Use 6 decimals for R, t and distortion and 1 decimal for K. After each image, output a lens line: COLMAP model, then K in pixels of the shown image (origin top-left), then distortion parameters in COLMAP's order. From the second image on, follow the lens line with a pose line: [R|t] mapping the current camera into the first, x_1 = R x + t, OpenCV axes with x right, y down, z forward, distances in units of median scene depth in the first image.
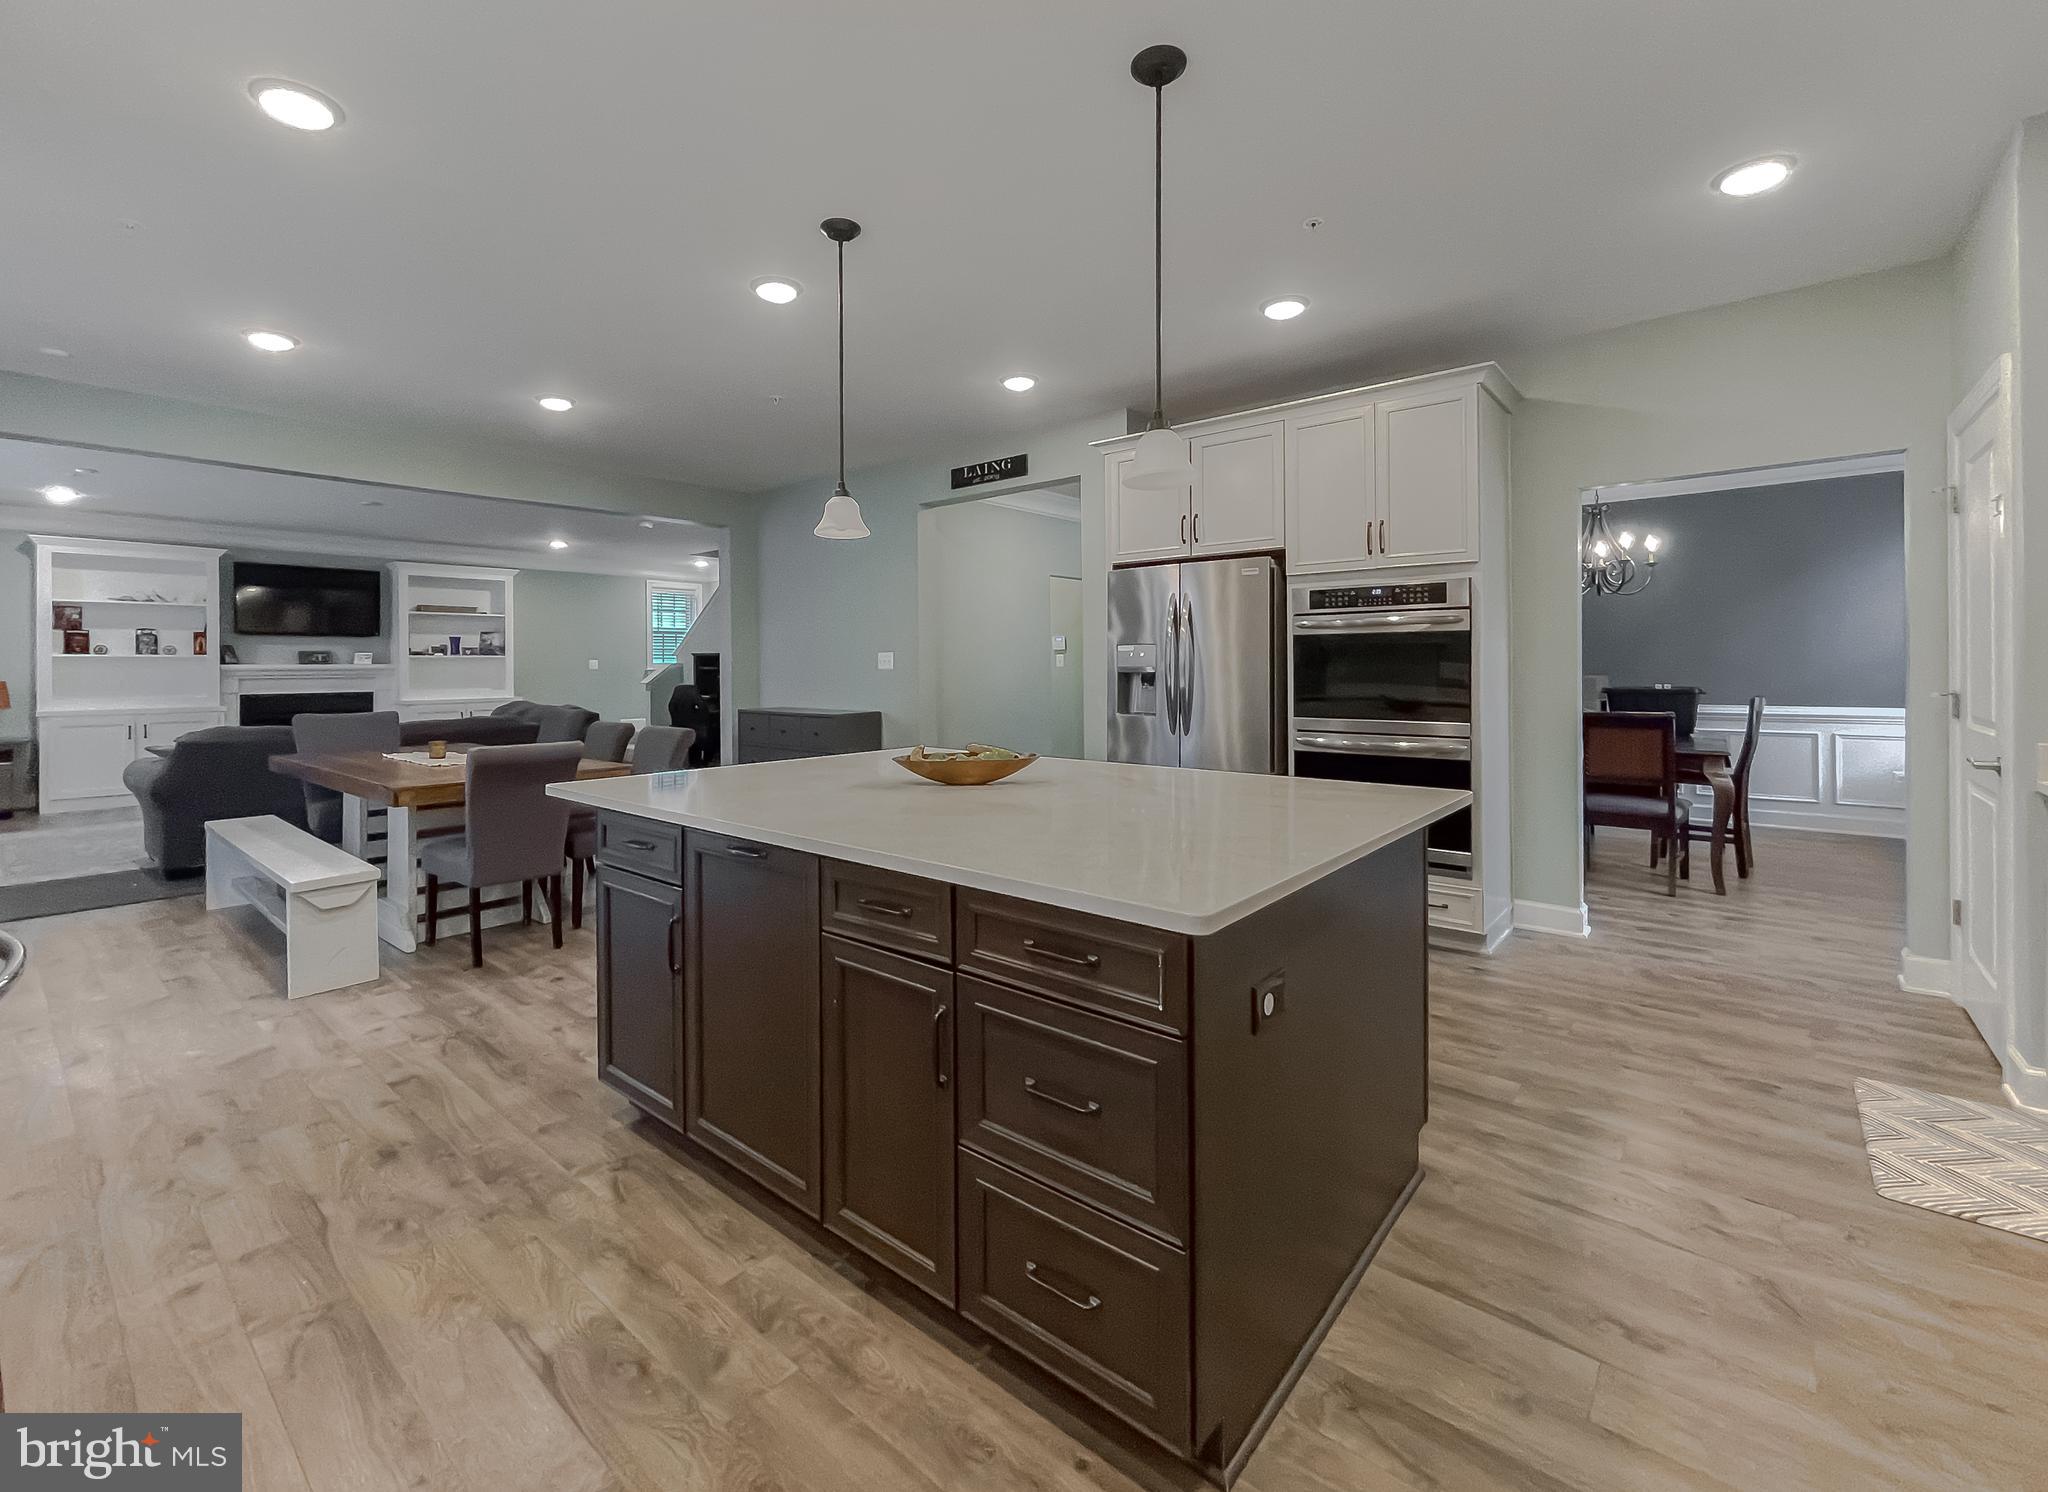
lens RADIAL K [[875.0, 0, 998.9], [0, 875.0, 661.3], [0, 0, 1]] dist [0.001608, 0.001053]
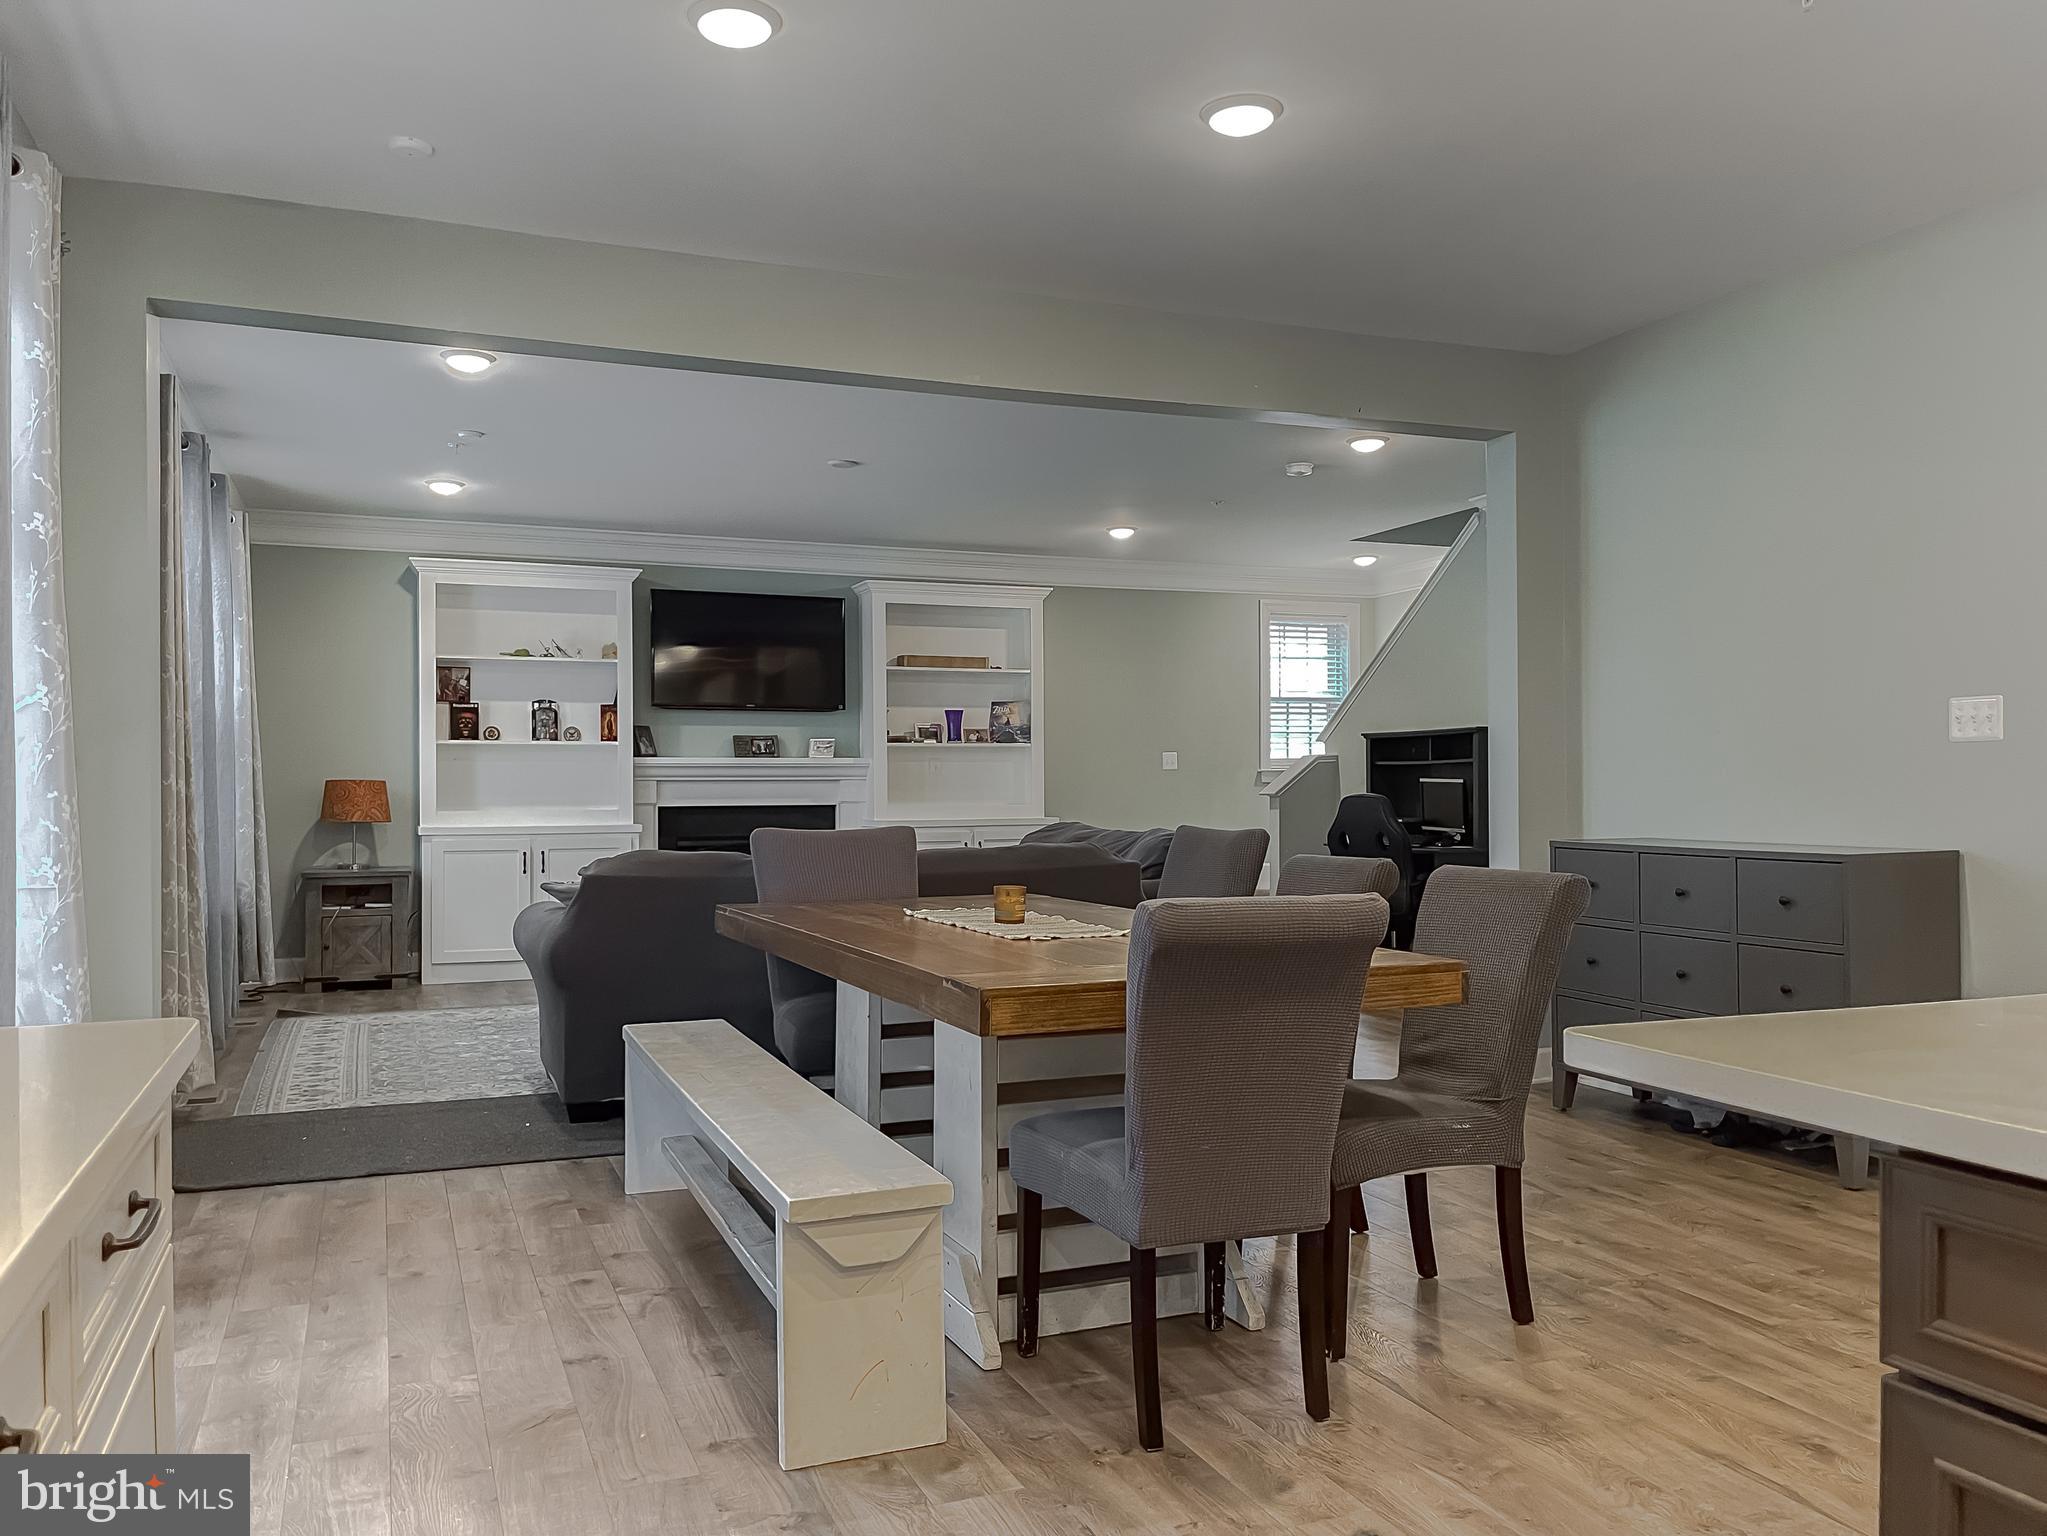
lens RADIAL K [[1595.7, 0, 1023.5], [0, 1595.7, 768.0], [0, 0, 1]] dist [0.028849, 0.002829]
pose [[0.886096, -0.002829, -0.463493, -0.141785], [0.000636, 0.999988, -0.004889, 0.019570], [0.463501, 0.004037, 0.886087, 0.149092]]
